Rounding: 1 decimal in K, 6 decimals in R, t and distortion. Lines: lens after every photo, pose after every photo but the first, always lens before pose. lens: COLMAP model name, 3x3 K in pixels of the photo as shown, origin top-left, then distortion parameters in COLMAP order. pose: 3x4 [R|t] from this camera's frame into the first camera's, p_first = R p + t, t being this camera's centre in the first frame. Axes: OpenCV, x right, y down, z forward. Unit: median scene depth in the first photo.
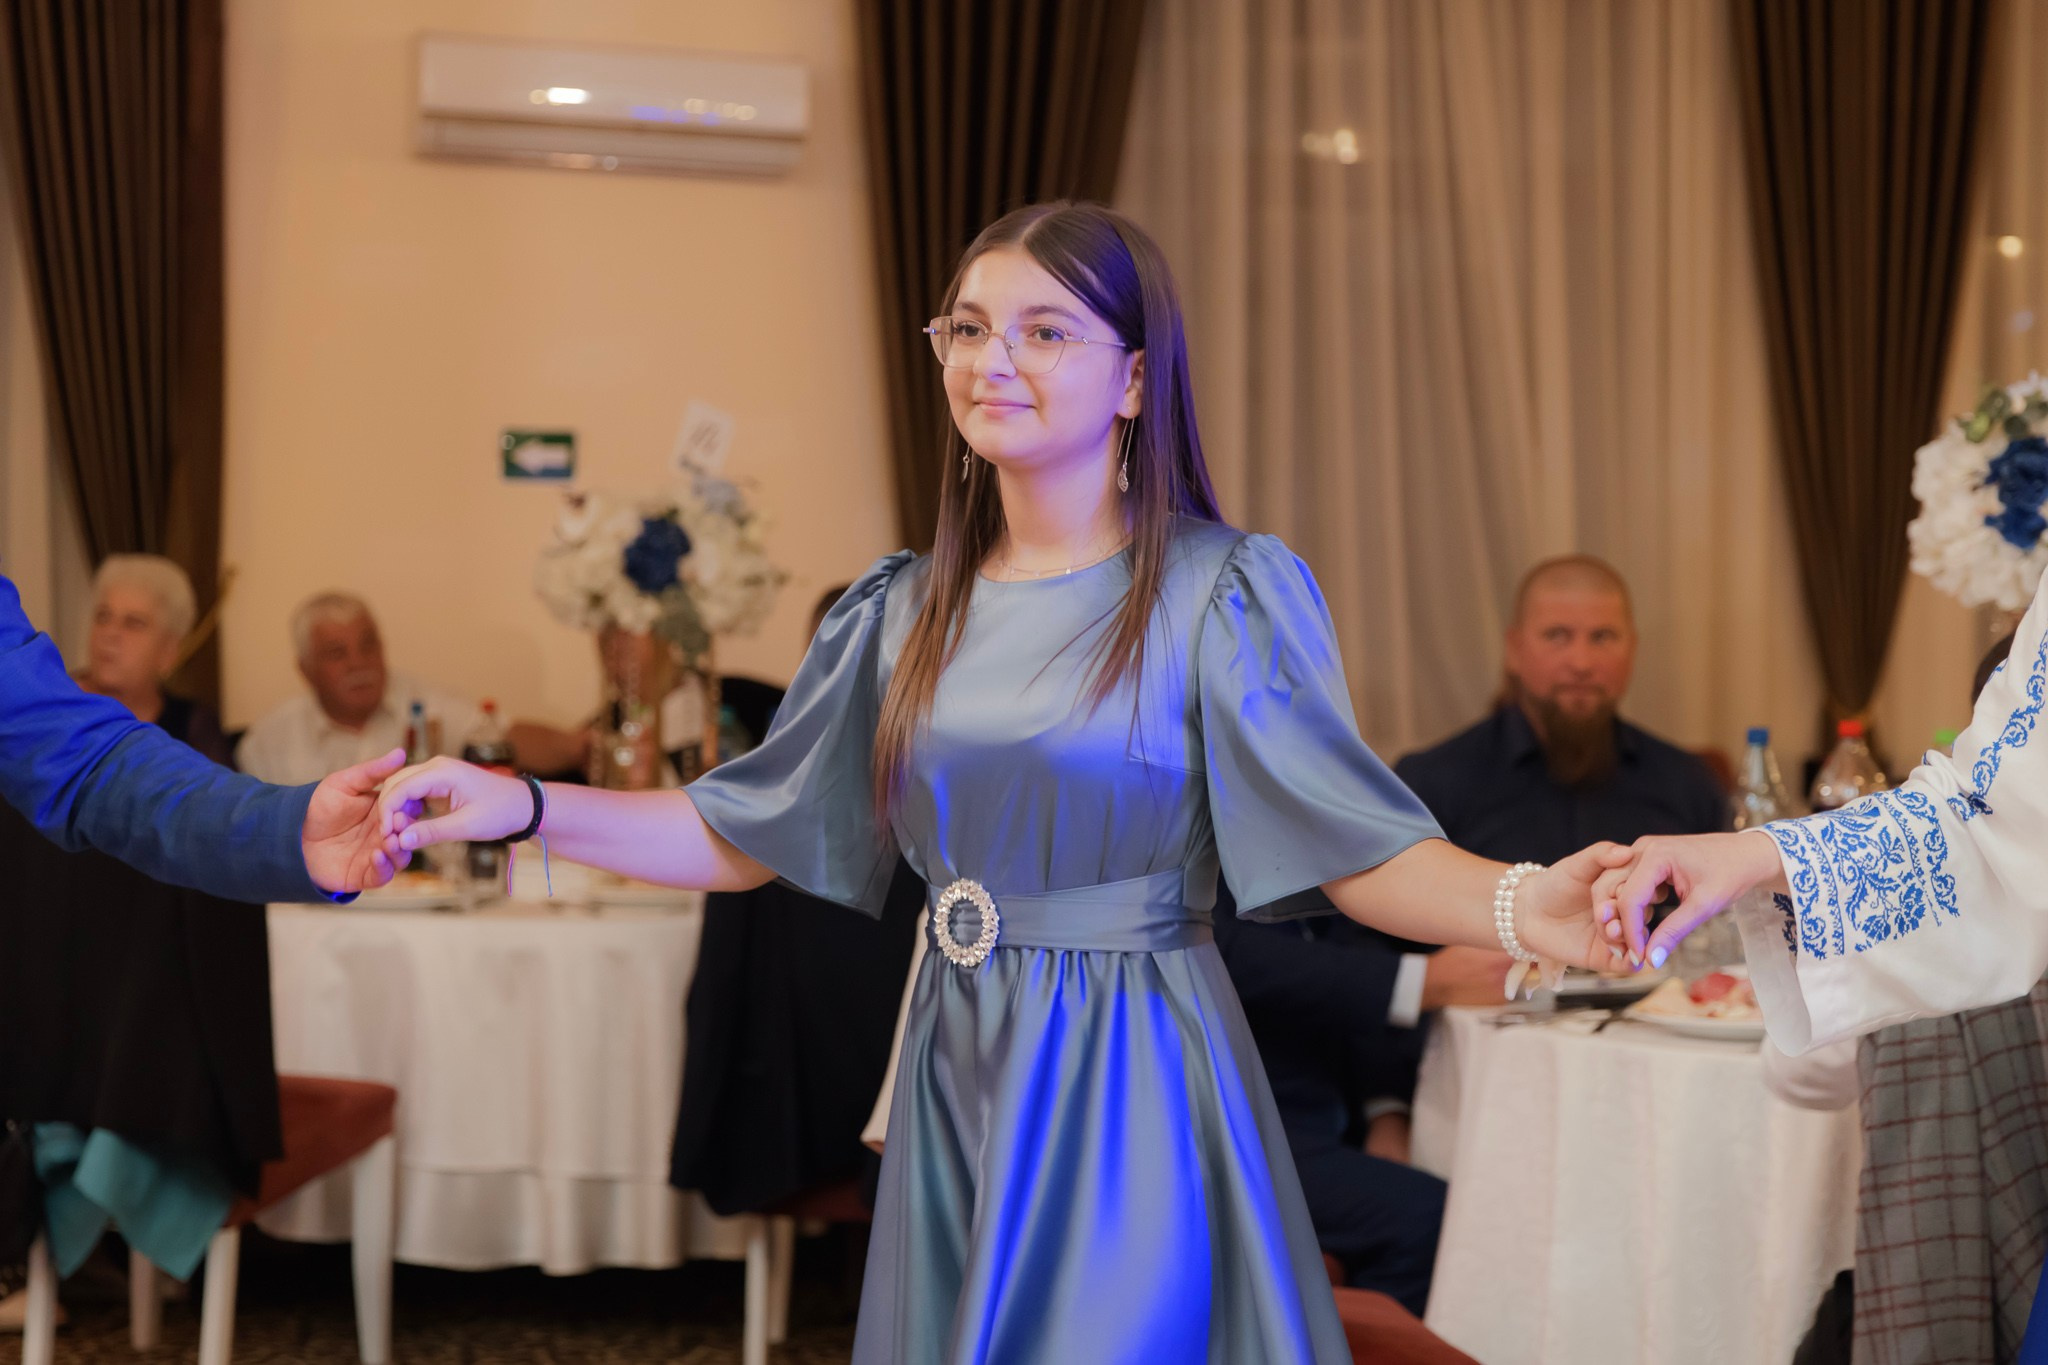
lens RADIAL K [[4205.3, 0, 1069.8], [0, 4205.3, 712.9], [0, 0, 1]] dist [0.017569, 0.149756]
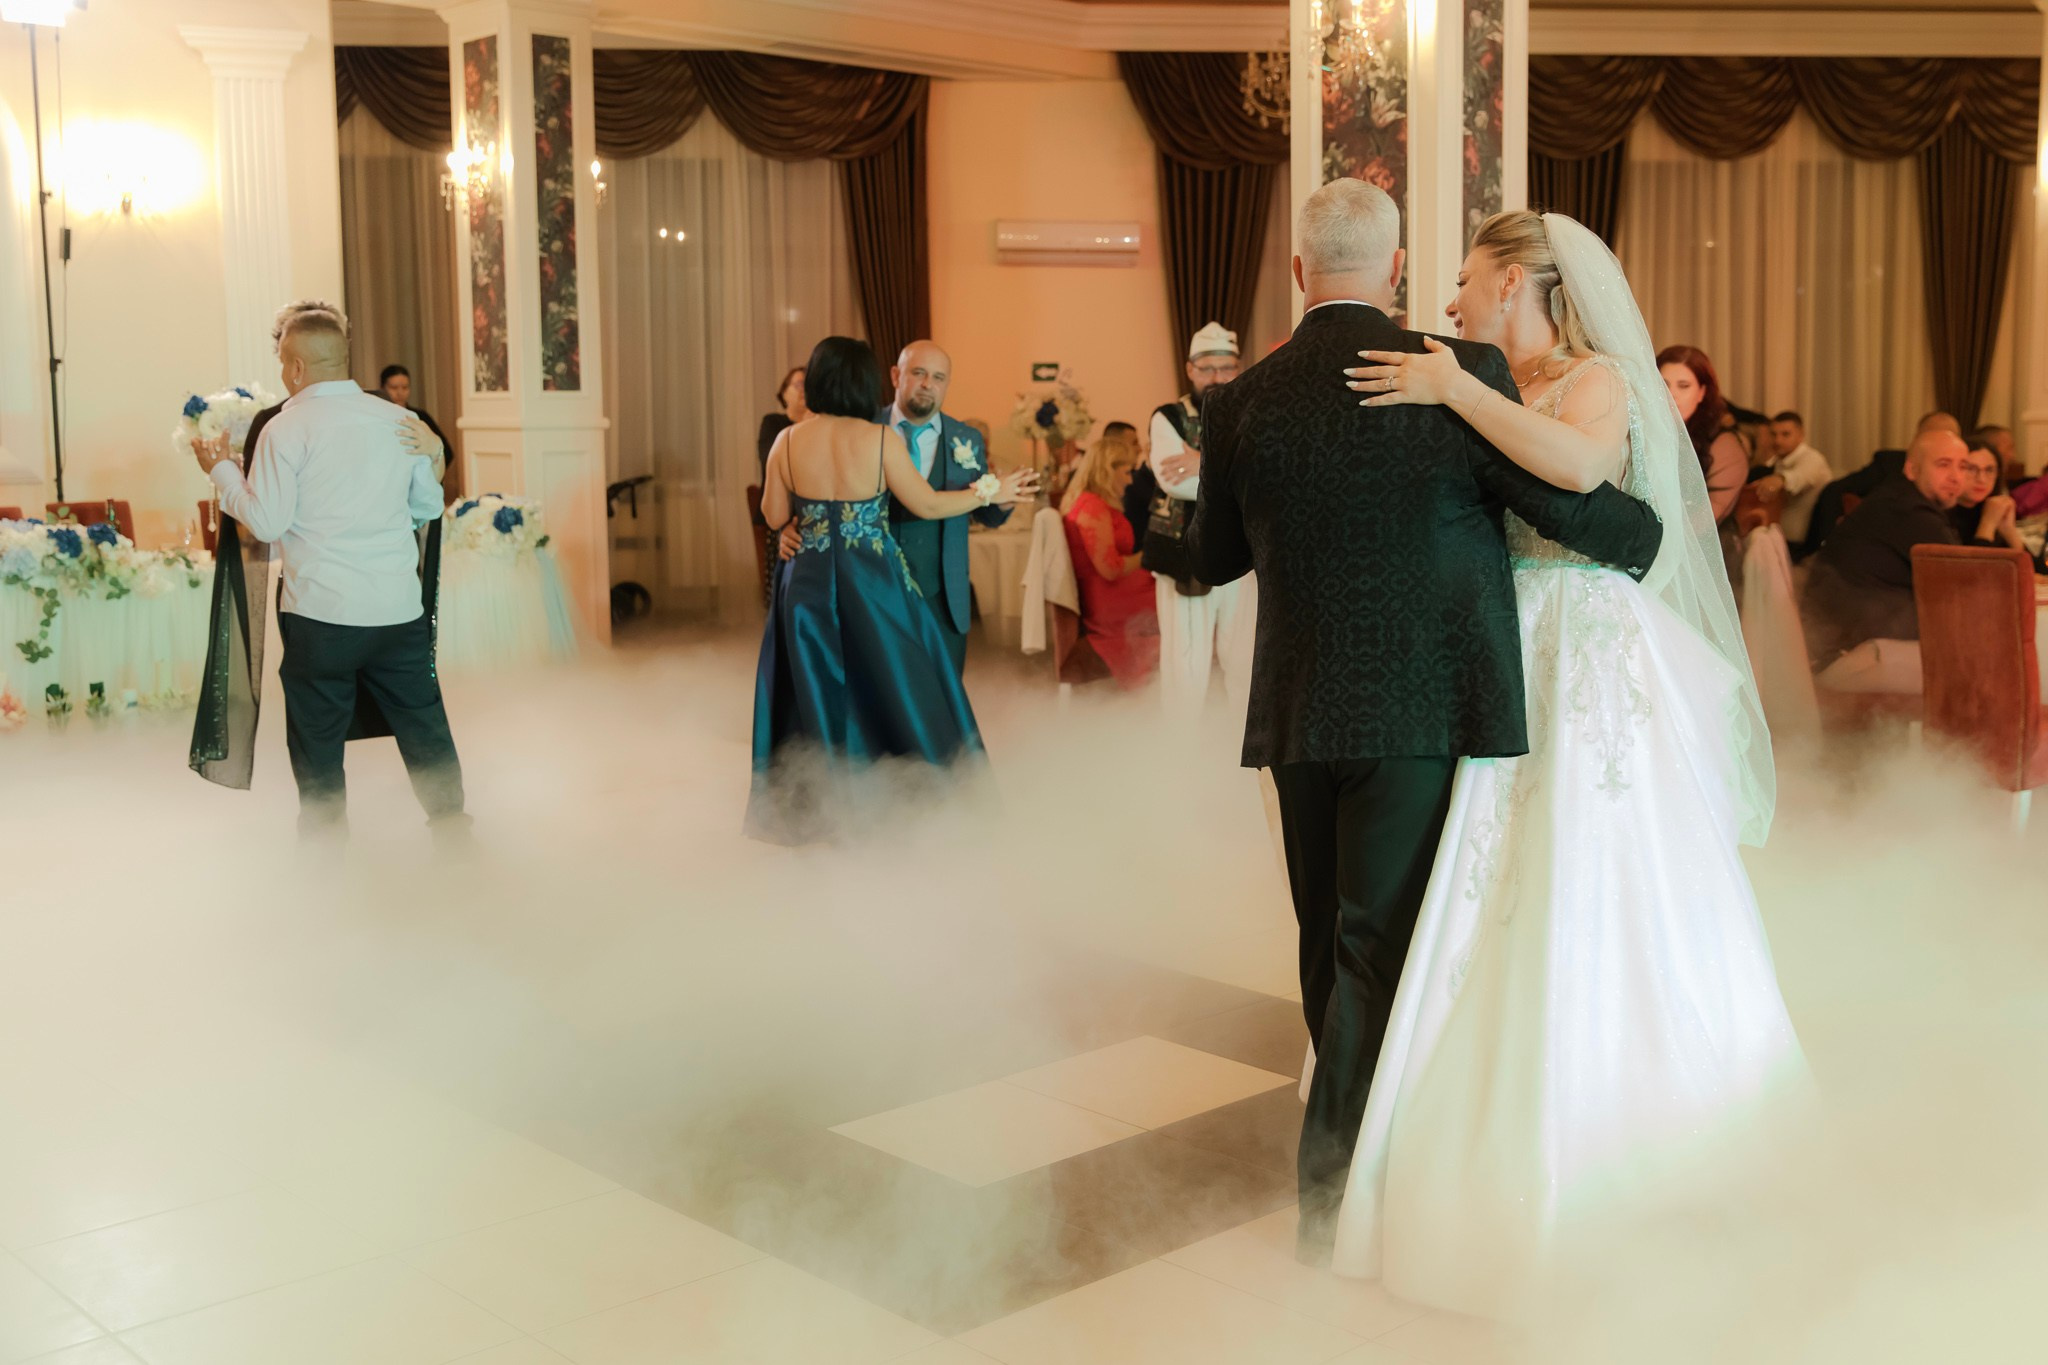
lens RADIAL K [[2131.1, 0, 1084.0], [0, 2131.1, 622.6], [0, 0, 1]] dist [0.020559, -0.019283]
pose [[0.982446, -0.004680, -0.186489, 0.160179], [0.018928, 0.997027, 0.074693, -0.002057], [0.185585, -0.076912, 0.979614, -0.374323]]
